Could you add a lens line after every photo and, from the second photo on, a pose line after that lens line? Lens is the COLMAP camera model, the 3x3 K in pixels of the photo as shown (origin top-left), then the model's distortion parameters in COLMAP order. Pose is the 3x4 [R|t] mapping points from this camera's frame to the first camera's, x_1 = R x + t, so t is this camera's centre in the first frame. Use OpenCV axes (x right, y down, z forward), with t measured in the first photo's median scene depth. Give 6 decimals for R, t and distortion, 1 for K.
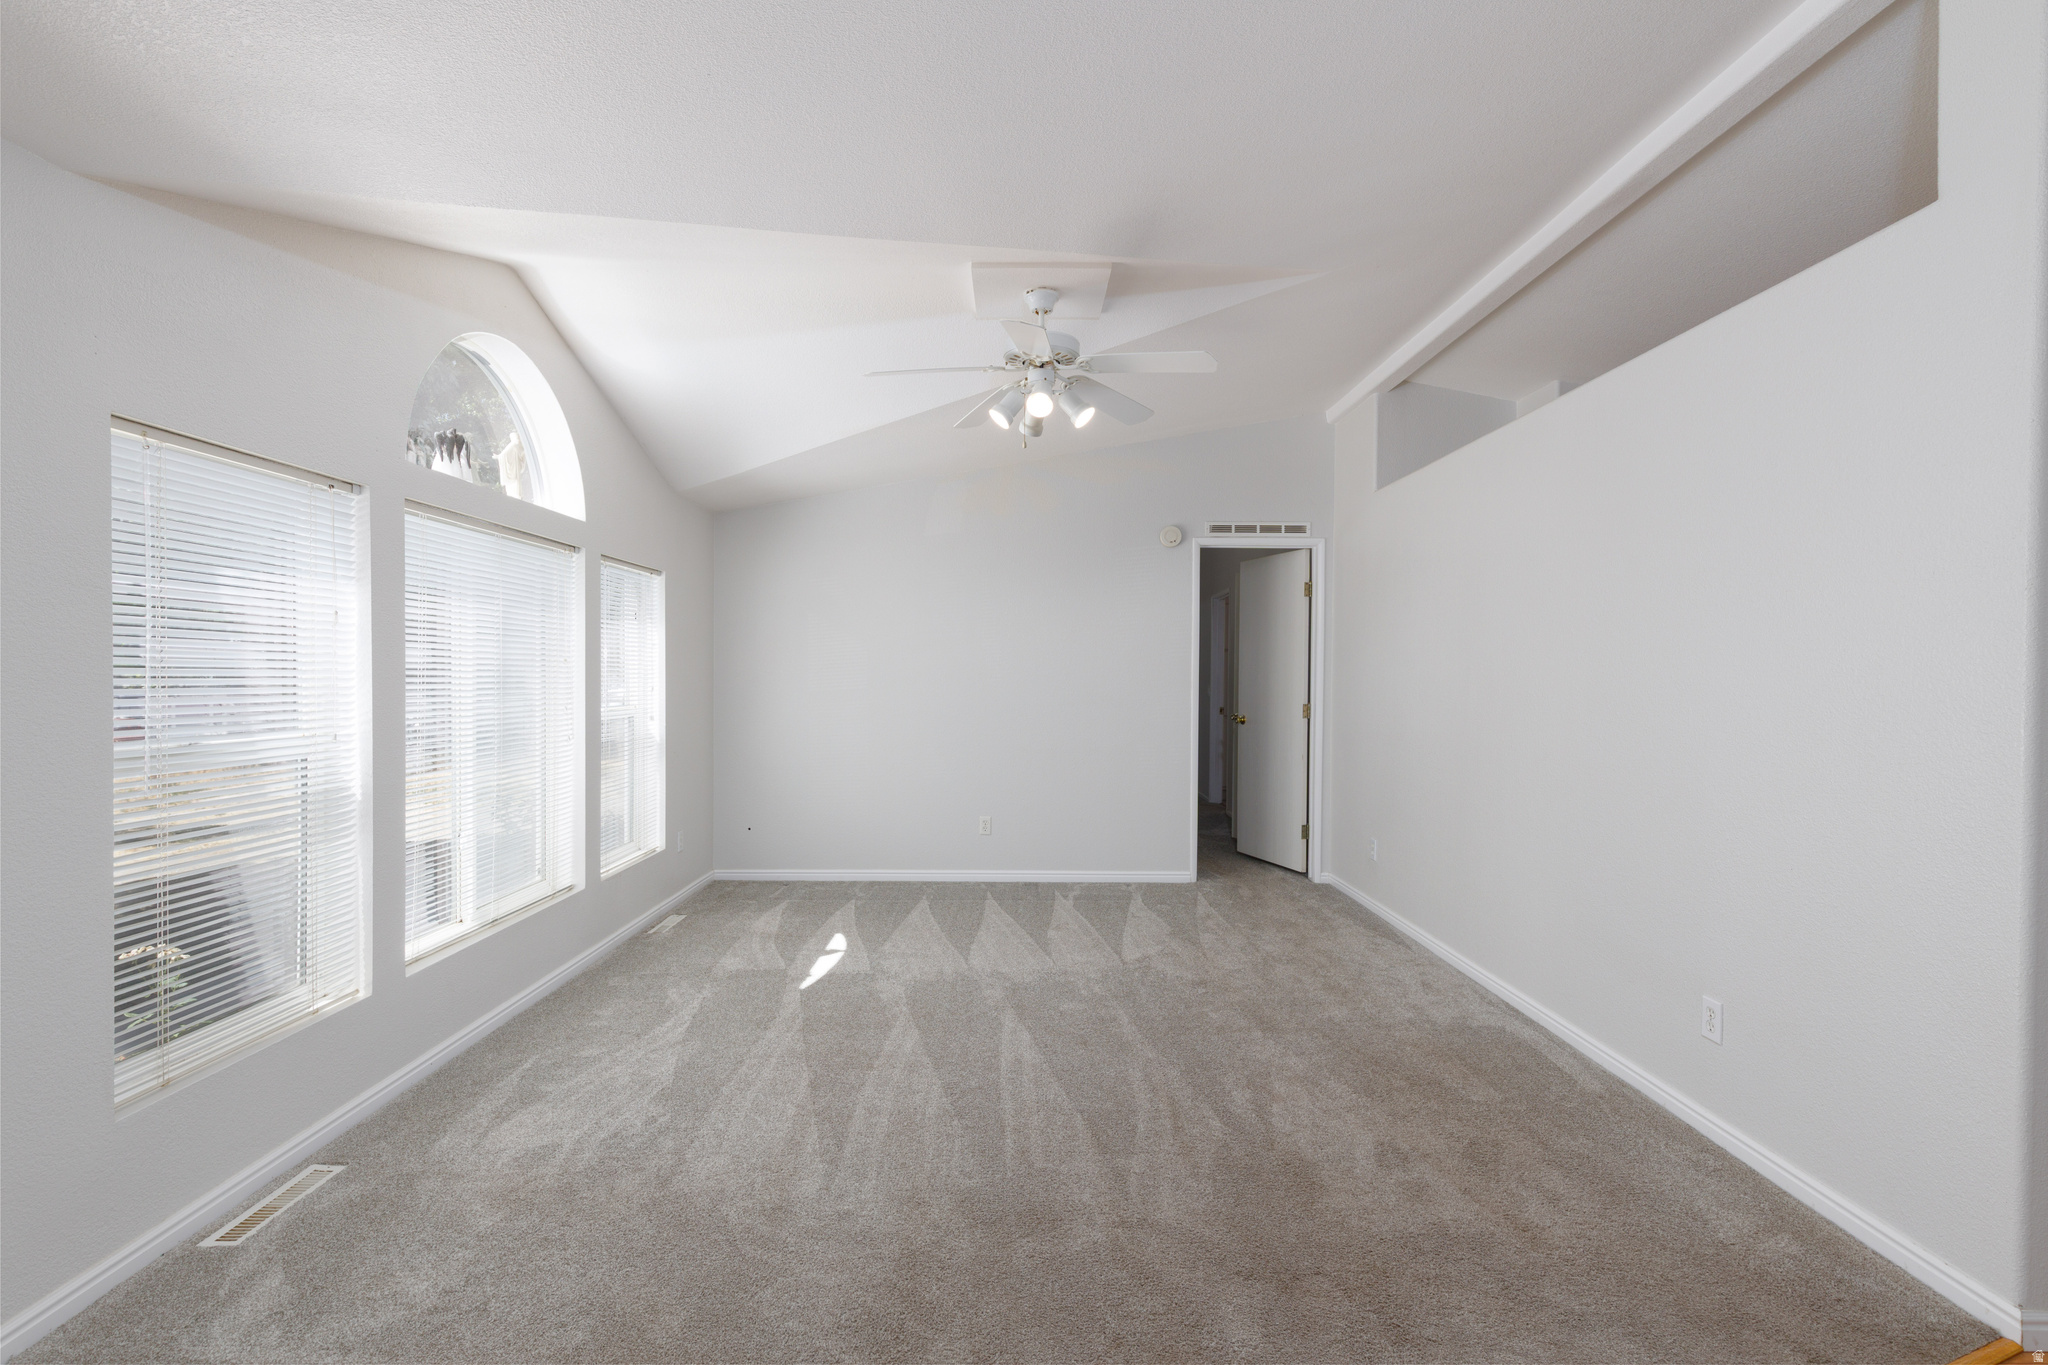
lens RADIAL K [[913.6, 0, 1026.0], [0, 913.6, 683.7], [0, 0, 1]] dist [0.008809, -0.001508]
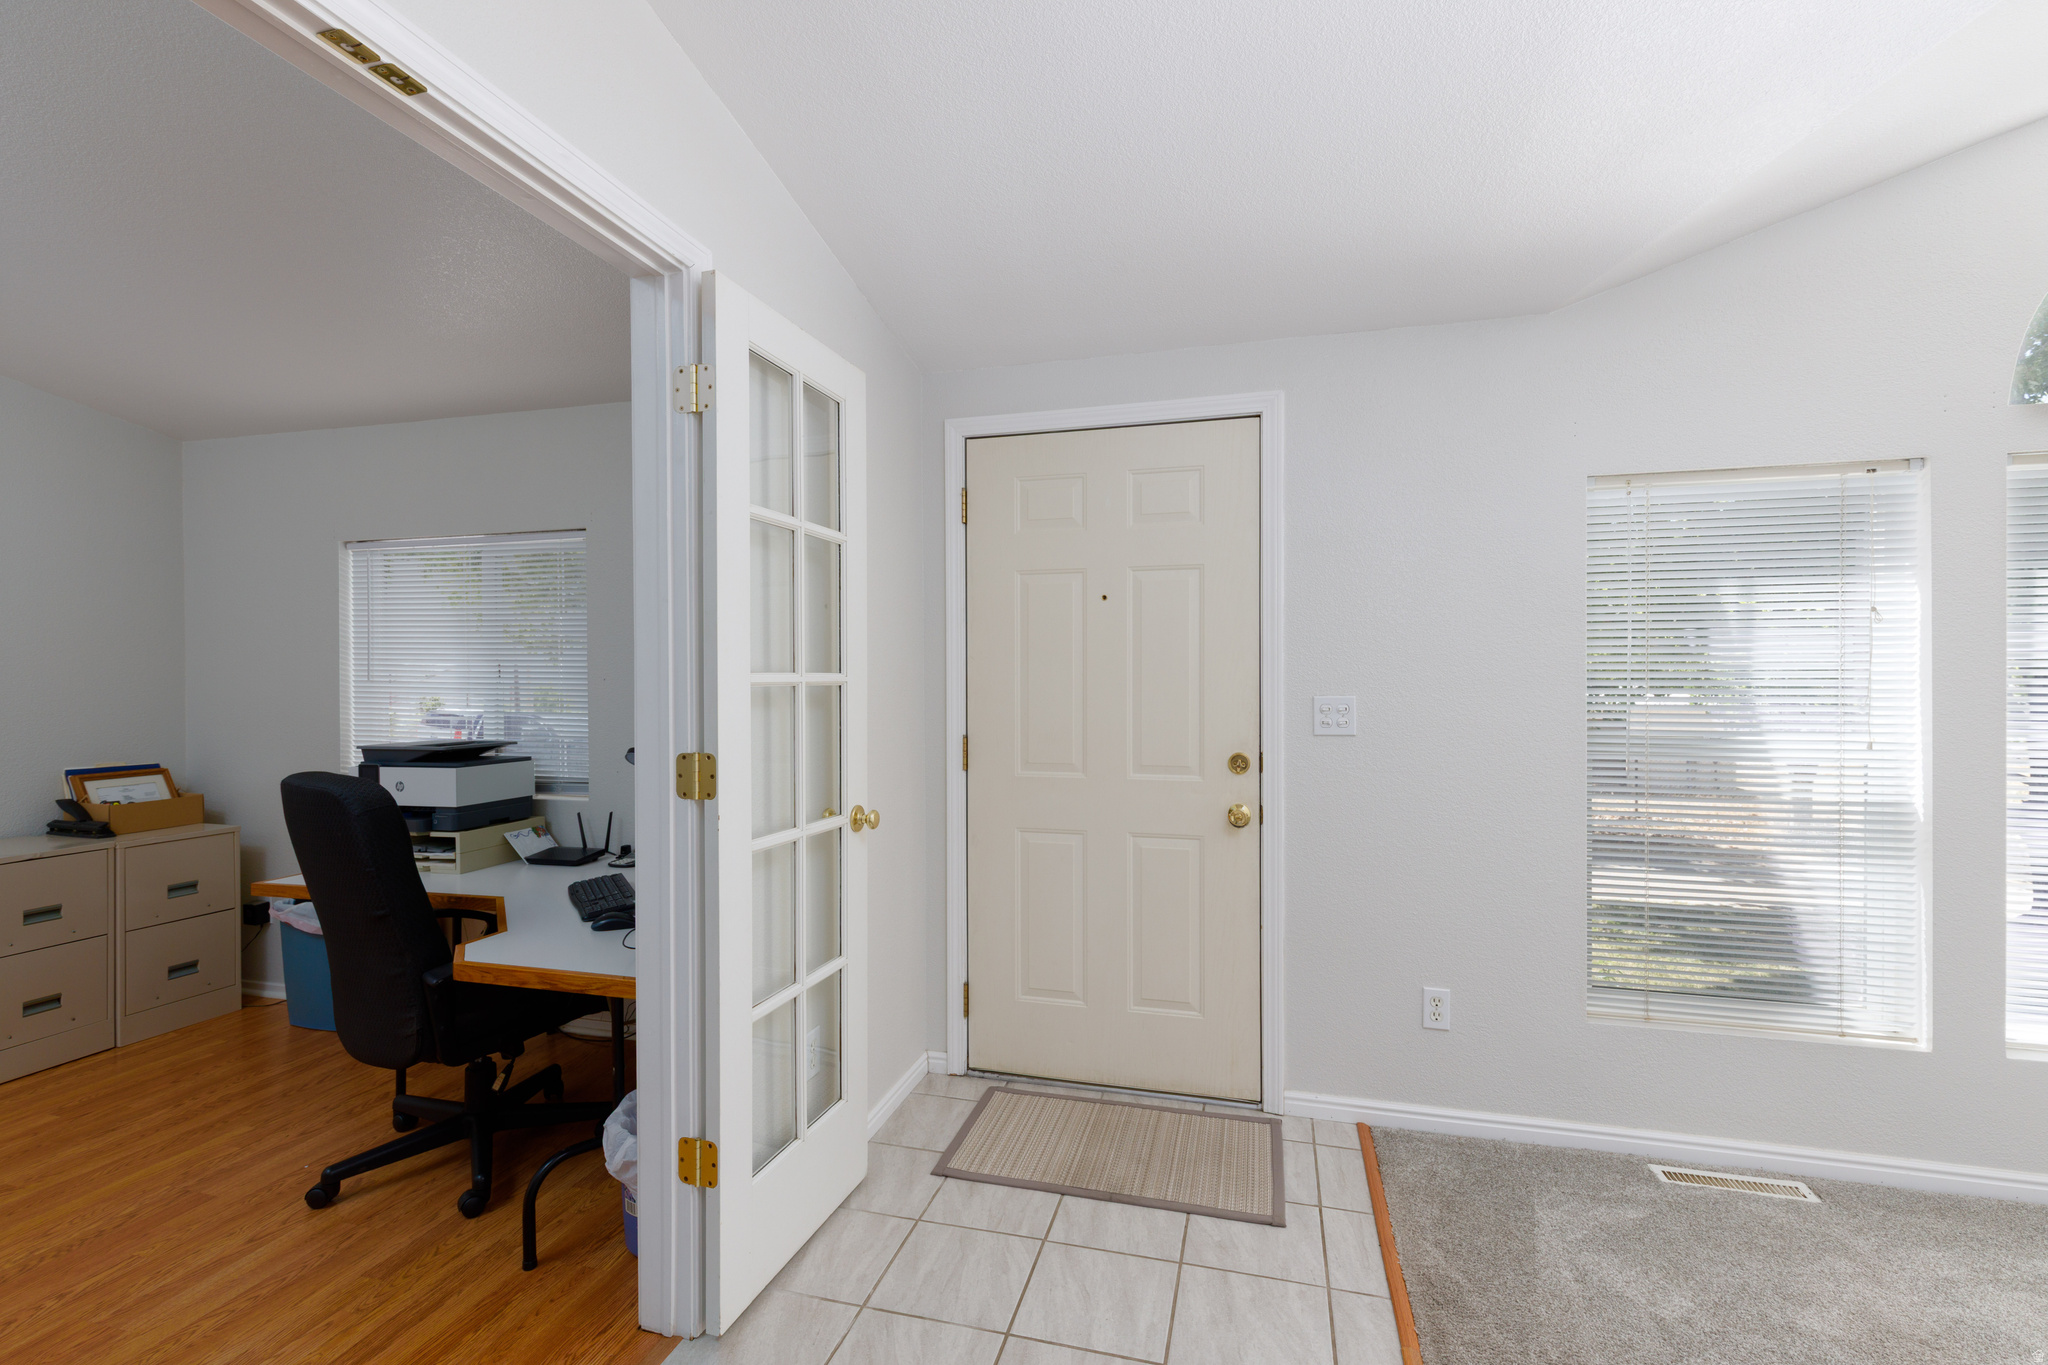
lens RADIAL K [[913.6, 0, 1026.0], [0, 913.6, 683.7], [0, 0, 1]] dist [0.008809, -0.001508]
pose [[-0.263842, 0.000191, -0.964566, 0.382559], [-0.007479, 0.999970, 0.002244, 0.001683], [0.964537, 0.007806, -0.263832, 0.472940]]
